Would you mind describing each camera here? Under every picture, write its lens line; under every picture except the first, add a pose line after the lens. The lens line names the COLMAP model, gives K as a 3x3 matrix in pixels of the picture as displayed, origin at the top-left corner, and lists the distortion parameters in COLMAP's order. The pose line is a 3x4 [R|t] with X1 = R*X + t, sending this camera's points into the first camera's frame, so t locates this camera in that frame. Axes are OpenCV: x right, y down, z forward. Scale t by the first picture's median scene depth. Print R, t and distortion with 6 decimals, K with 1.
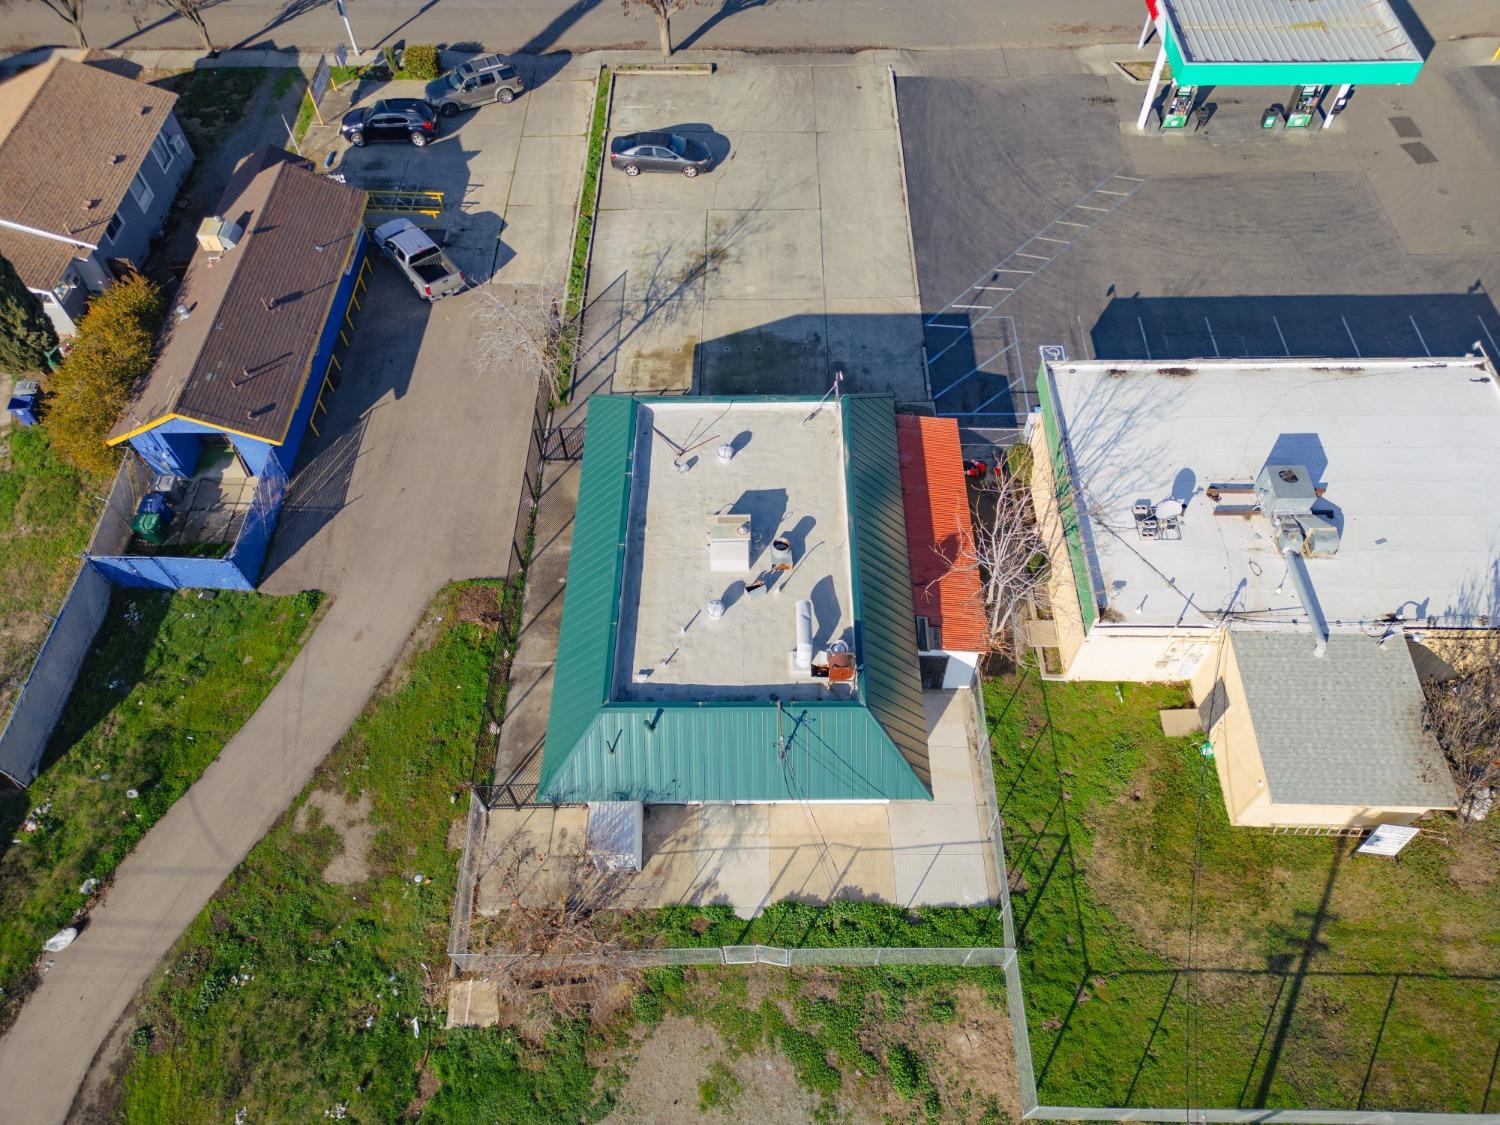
lens RADIAL K [[1043.2, 0, 750.8], [0, 1043.2, 560.9], [0, 0, 1]] dist [0.064469, -0.057782]
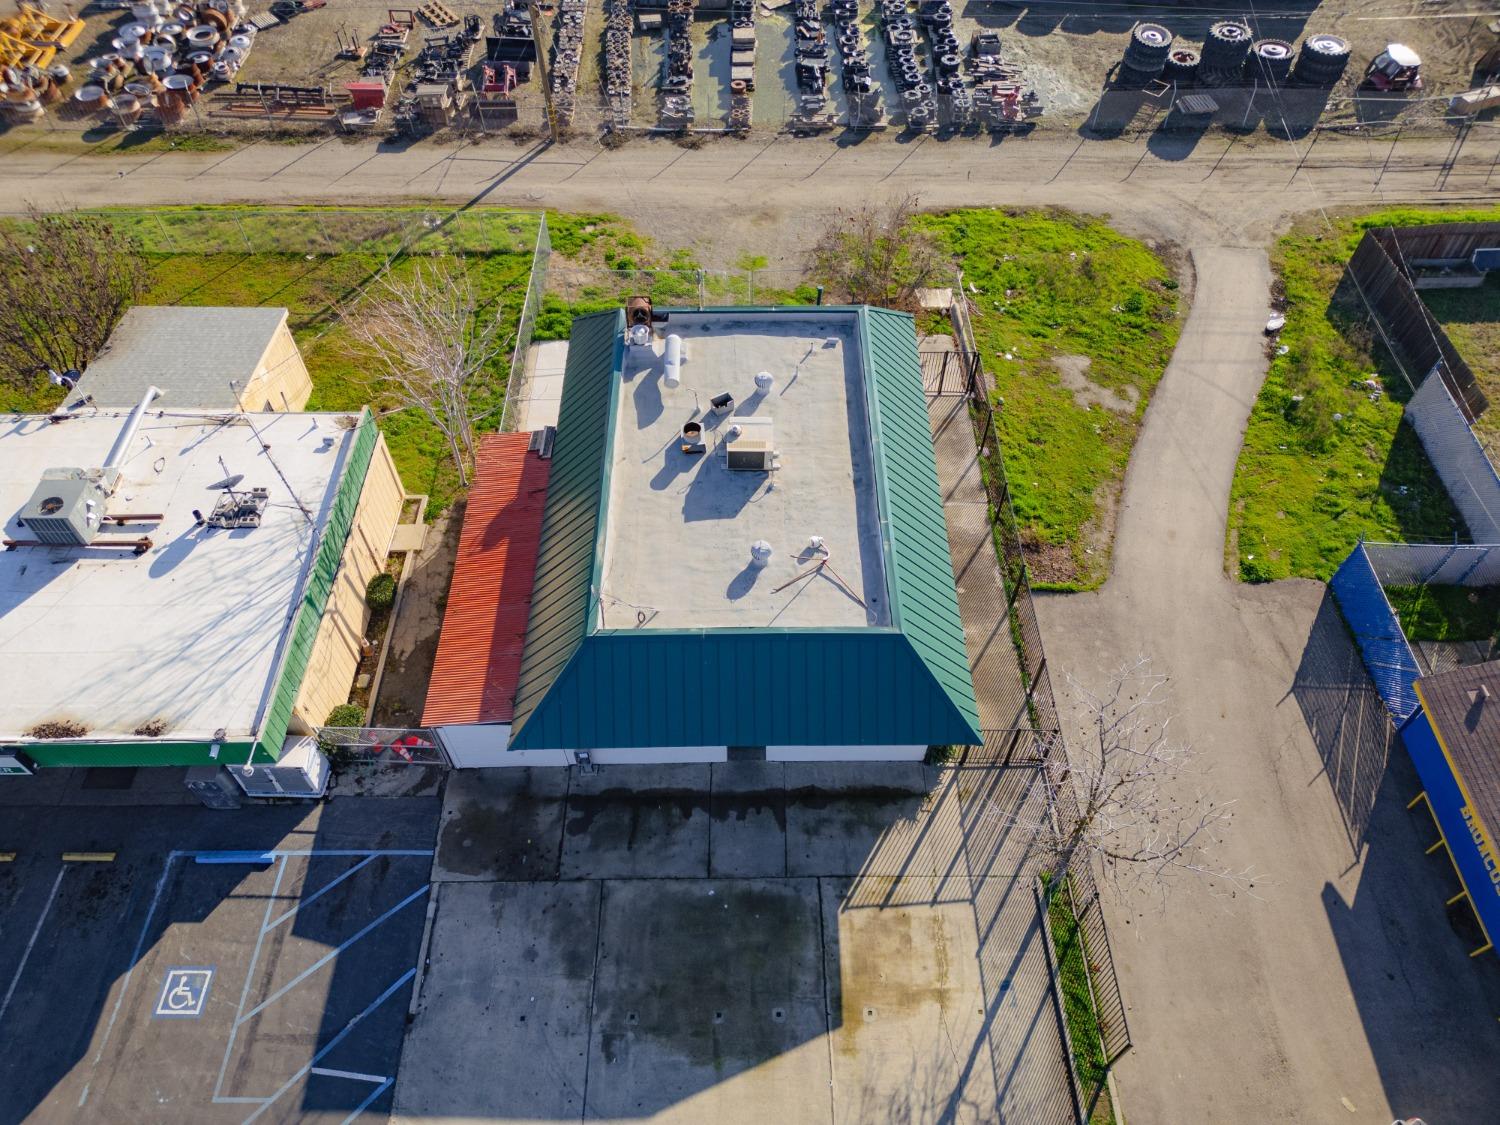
lens RADIAL K [[1048.8, 0, 750.7], [0, 1048.8, 555.0], [0, 0, 1]] dist [0.069655, -0.067356]
pose [[-0.999723, 0.022994, 0.005031, -0.022152], [-0.001706, -0.283988, 0.958826, -0.910775], [0.023476, 0.958552, 0.283949, 0.864787]]
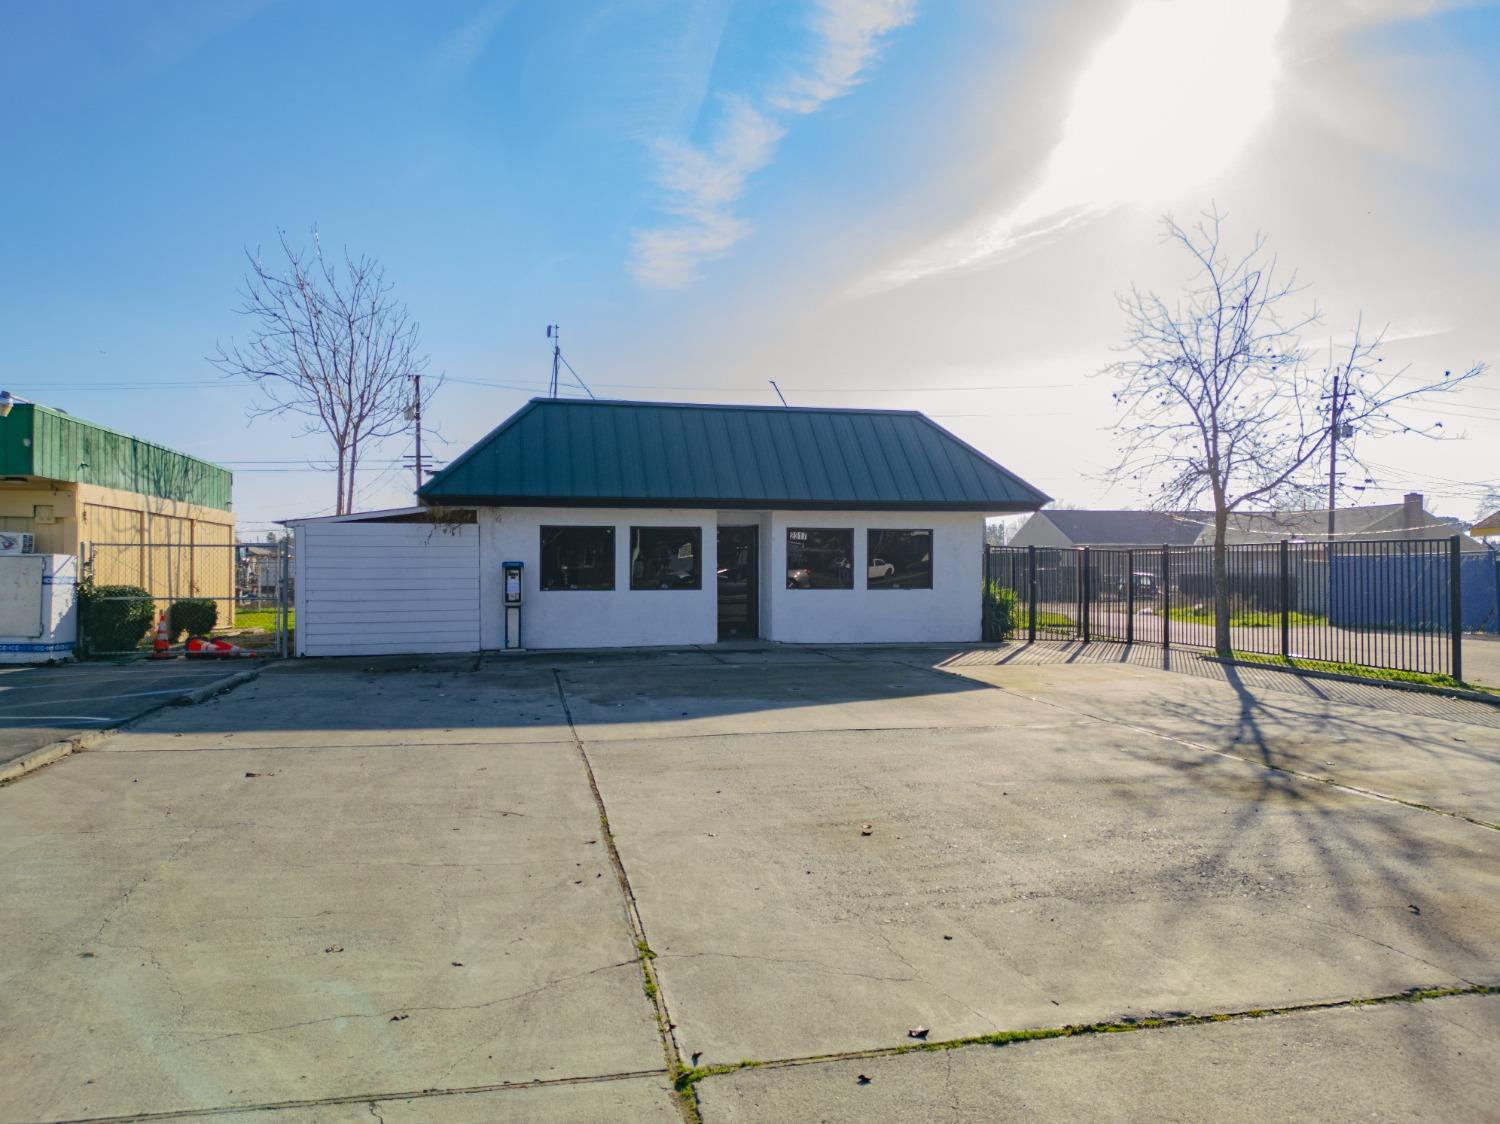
lens RADIAL K [[1044.5, 0, 750.0], [0, 1044.5, 562.0], [0, 0, 1]] dist [0.072451, -0.068314]
pose [[-0.975265, 0.015163, -0.220518, 0.118696], [-0.171950, 0.574839, 0.799996, -0.633397], [0.138893, 0.818126, -0.558013, 1.573435]]
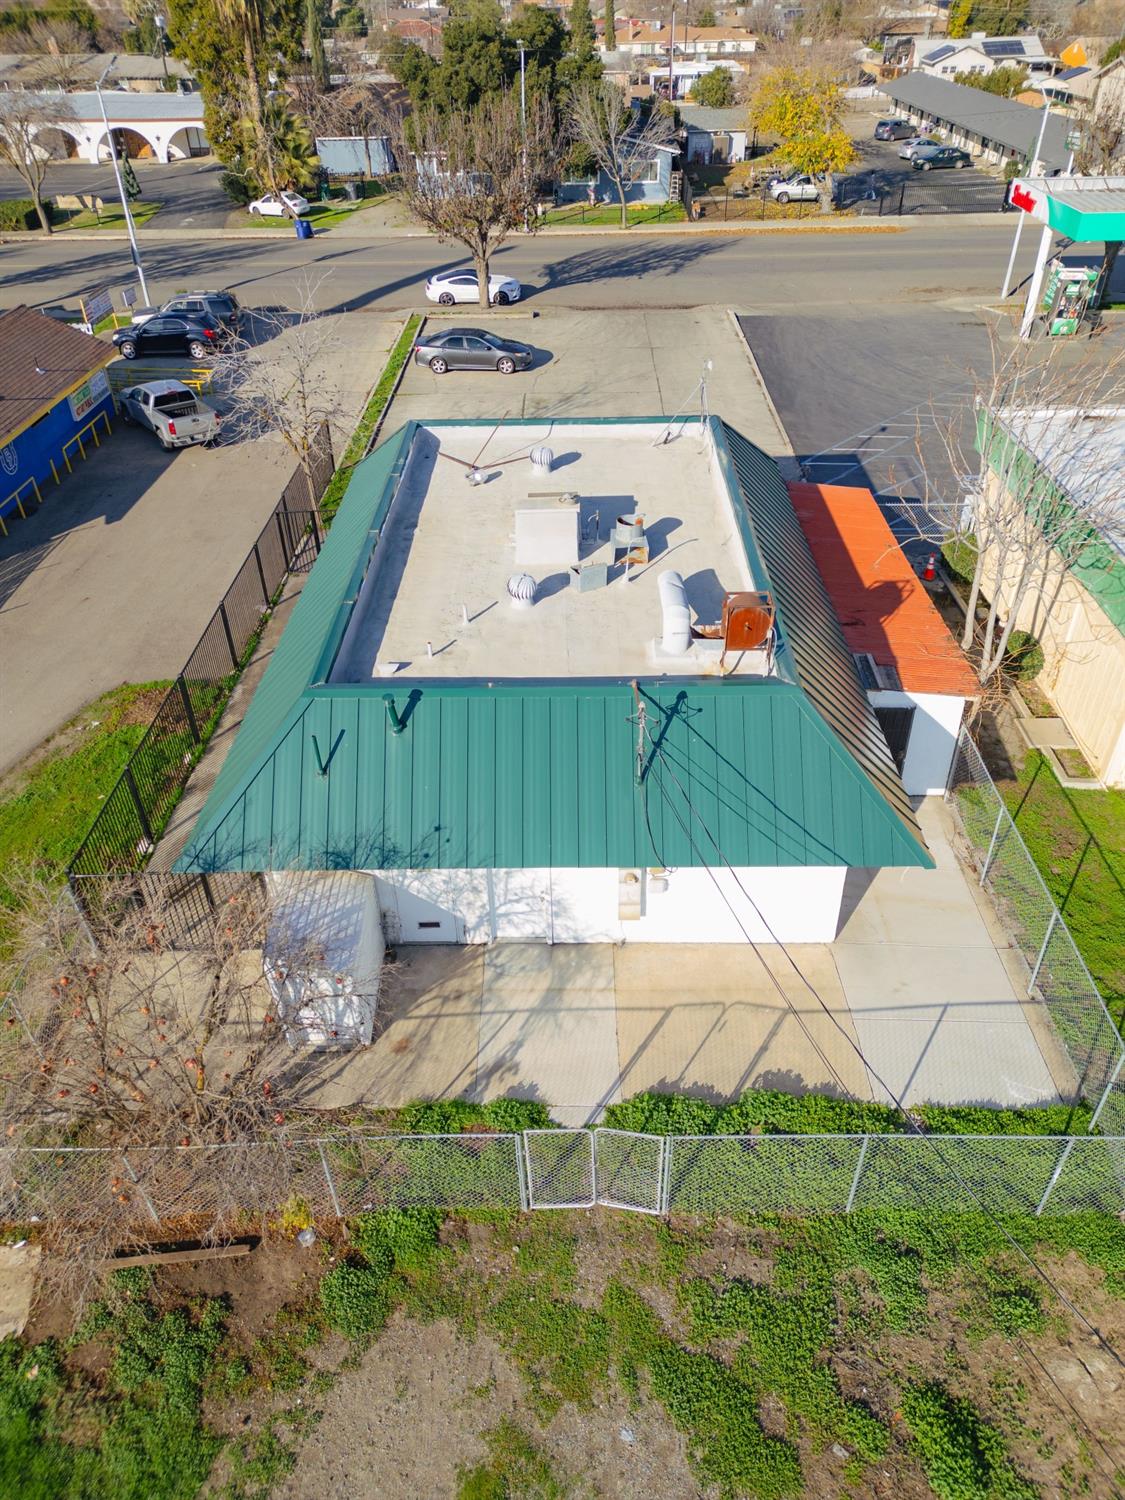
lens RADIAL K [[1063.0, 0, 559.1], [0, 1063.0, 734.2], [0, 0, 1]] dist [0.033322, -0.008081]
pose [[0.999924, 0.003271, -0.011904, -0.005188], [-0.007035, 0.943359, -0.331700, 0.320943], [0.010145, 0.331759, 0.943310, 0.446786]]
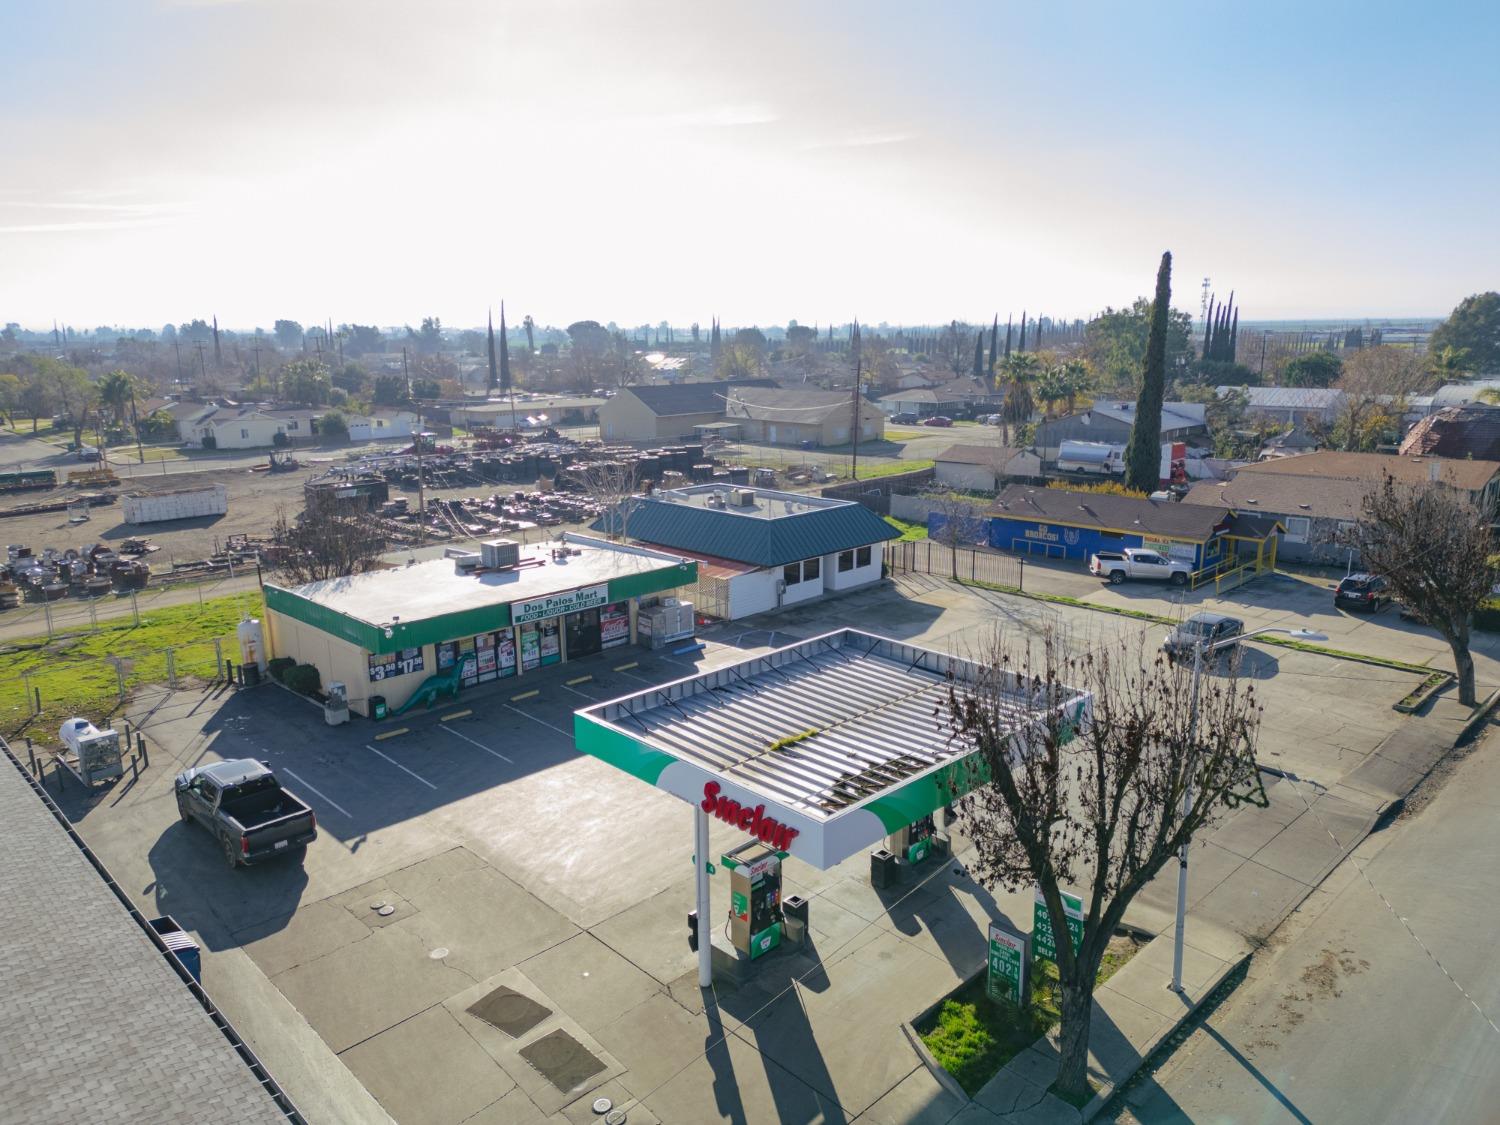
lens RADIAL K [[1044.5, 0, 750.0], [0, 1044.5, 562.5], [0, 0, 1]] dist [0.072451, -0.068314]
pose [[-0.710992, 0.174287, -0.681260, 1.336355], [-0.563070, 0.439240, 0.700015, -1.360399], [0.421240, 0.881302, -0.214160, 1.565657]]
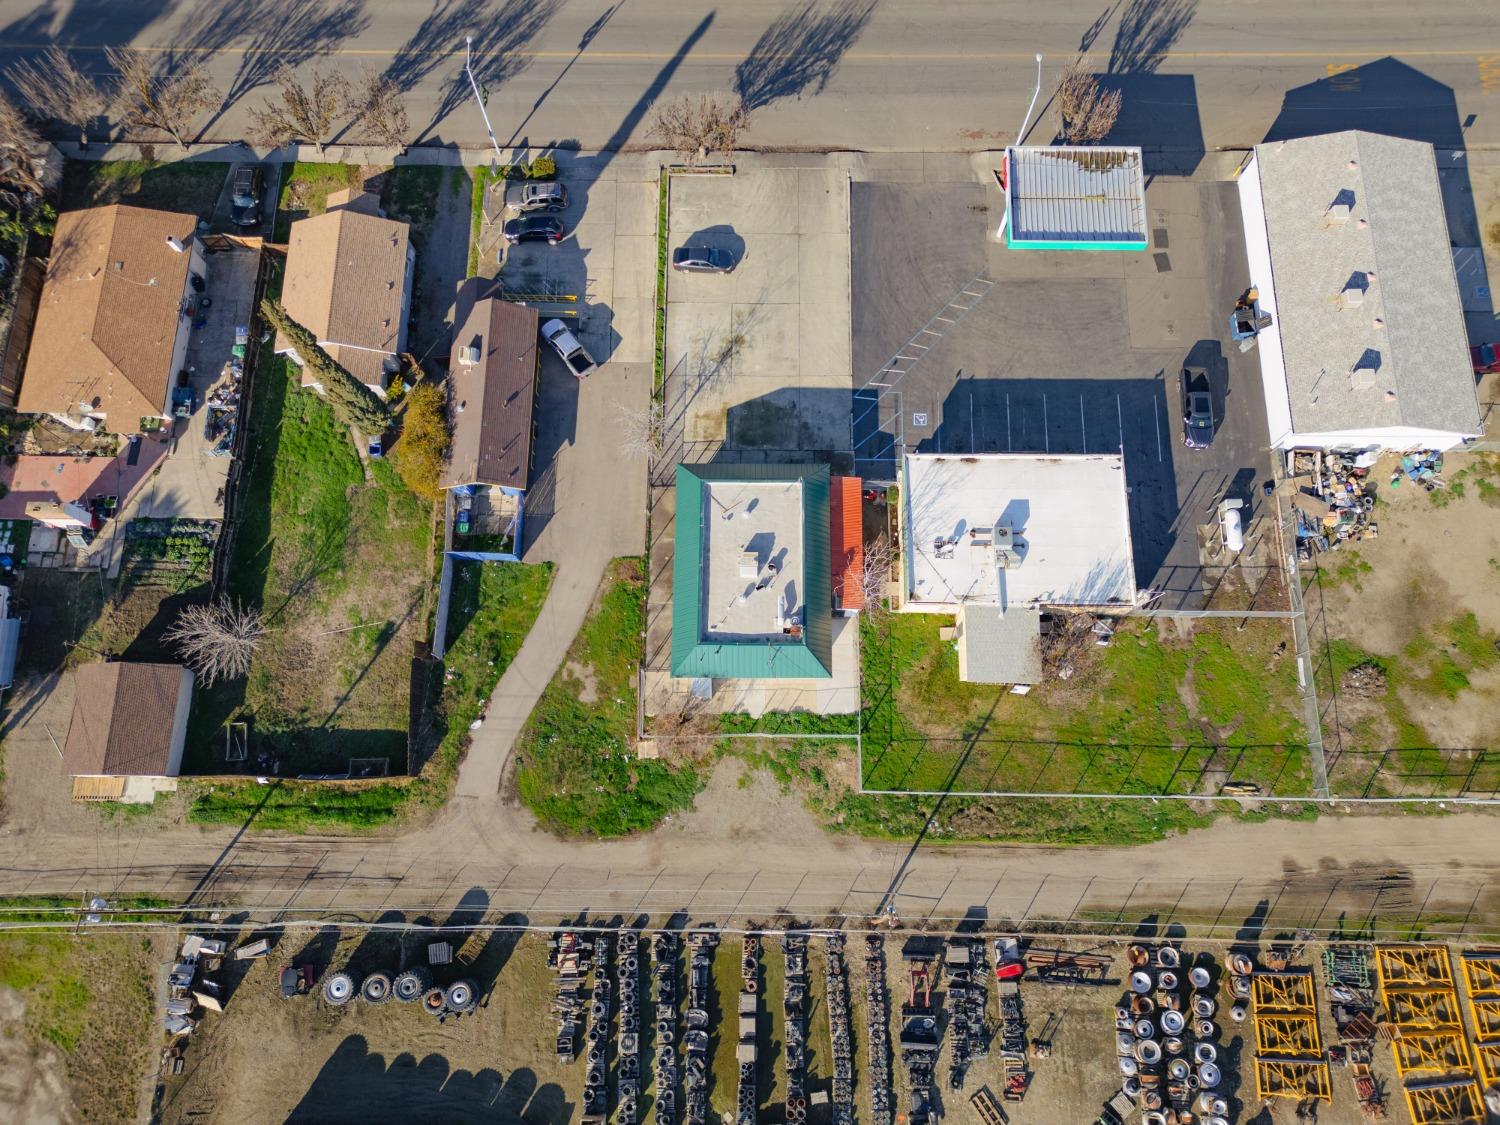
lens RADIAL K [[1035.3, 0, 750.0], [0, 1035.3, 562.5], [0, 0, 1]] dist [0.105343, -0.152565]
pose [[0.999987, 0.003943, 0.003110, -0.025138], [-0.004762, 0.941128, 0.338016, -0.792541], [-0.001594, -0.338026, 0.941135, -1.116085]]
